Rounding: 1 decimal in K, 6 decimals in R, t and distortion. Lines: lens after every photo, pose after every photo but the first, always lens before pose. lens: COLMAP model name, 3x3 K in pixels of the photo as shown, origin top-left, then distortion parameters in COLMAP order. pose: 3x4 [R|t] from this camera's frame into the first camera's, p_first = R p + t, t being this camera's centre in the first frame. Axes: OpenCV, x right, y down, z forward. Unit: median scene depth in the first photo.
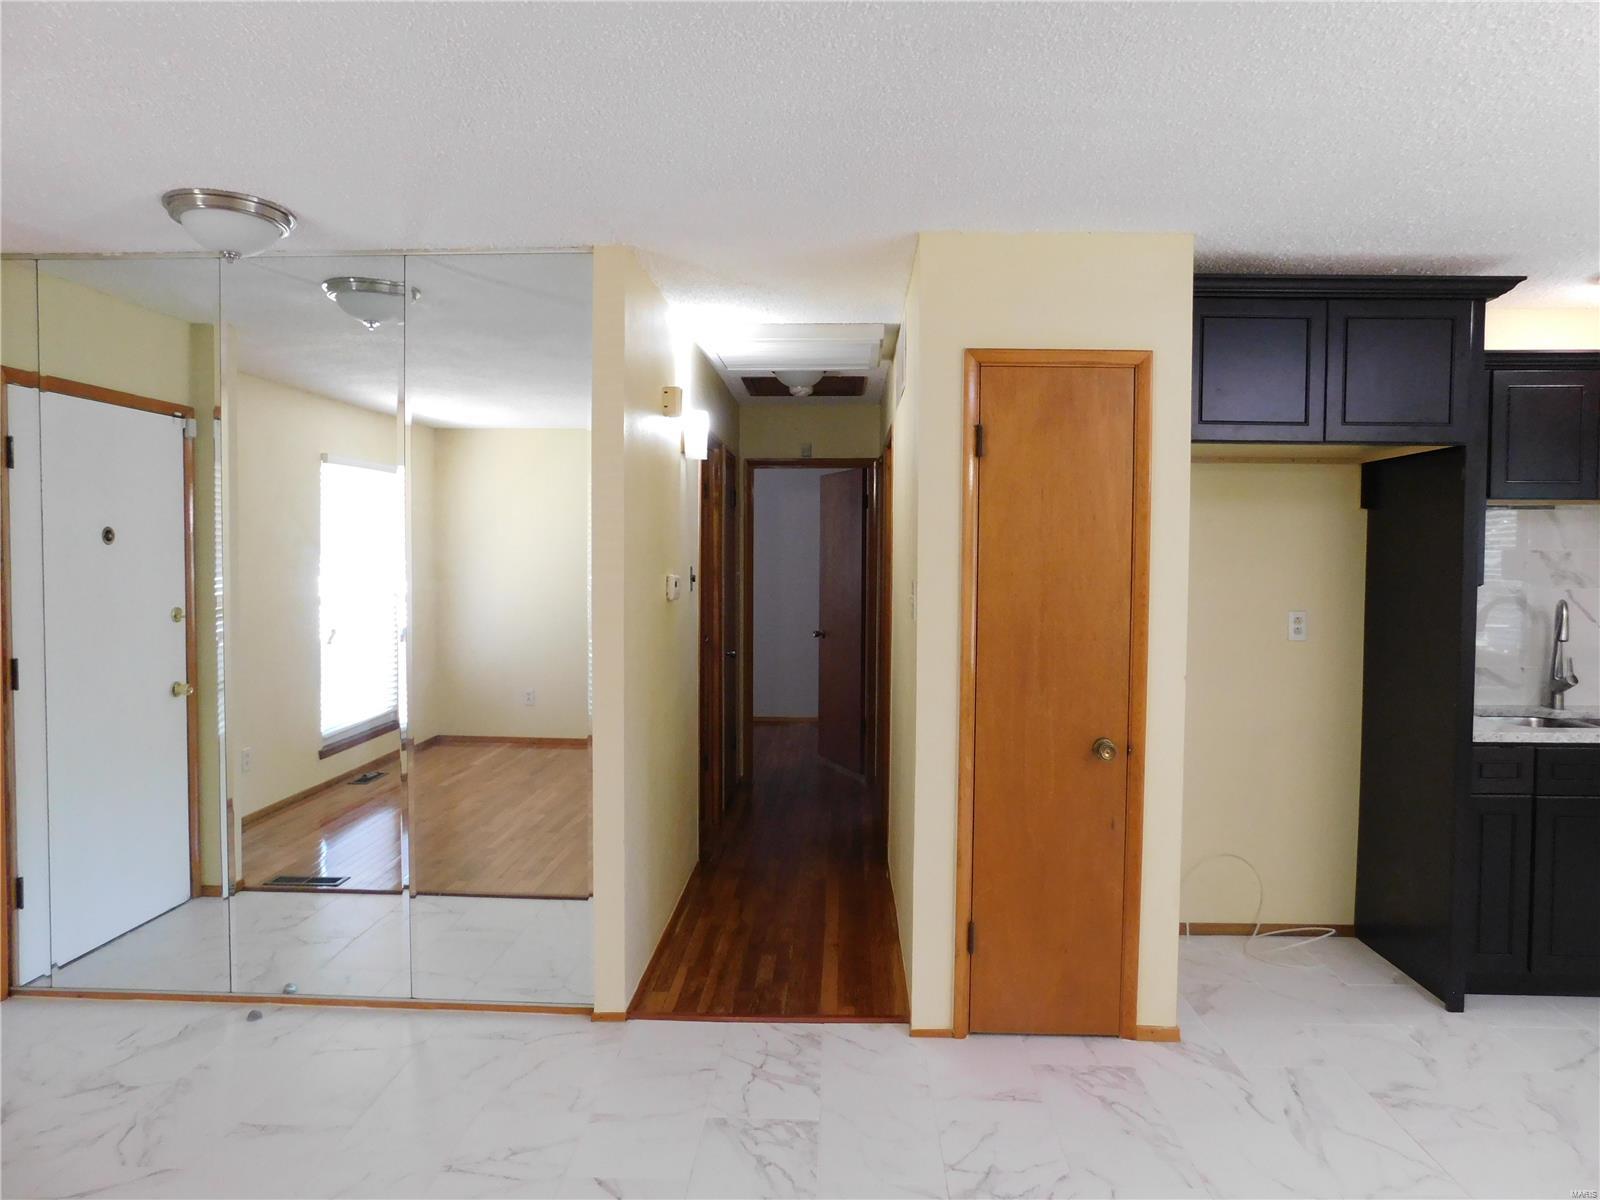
lens RADIAL K [[1052.1, 0, 800.7], [0, 1052.1, 595.5], [0, 0, 1]] dist [-0.079770, 0.061270]
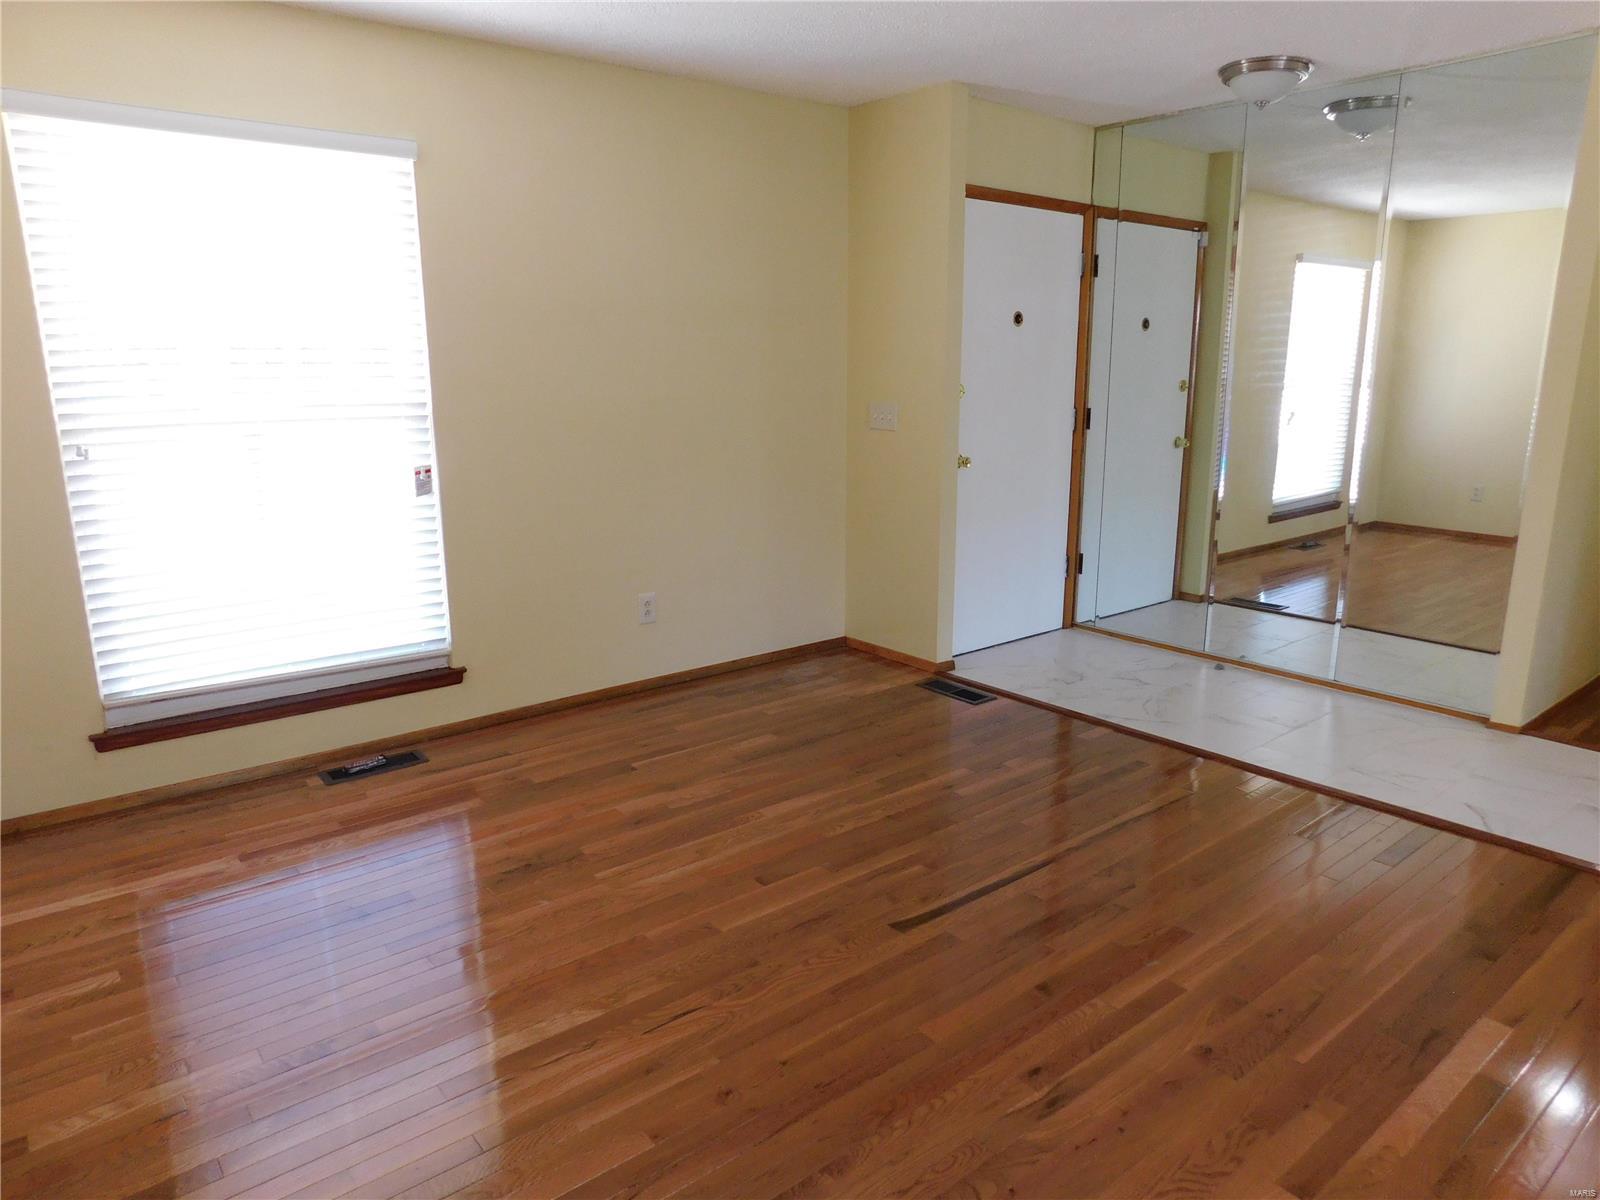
lens RADIAL K [[1049.0, 0, 802.7], [0, 1049.0, 601.0], [0, 0, 1]] dist [-0.074912, 0.057549]
pose [[0.662914, 0.160818, -0.731220, 0.114847], [-0.020795, 0.980237, 0.196732, 0.047301], [0.748407, -0.115210, 0.653157, -0.342020]]
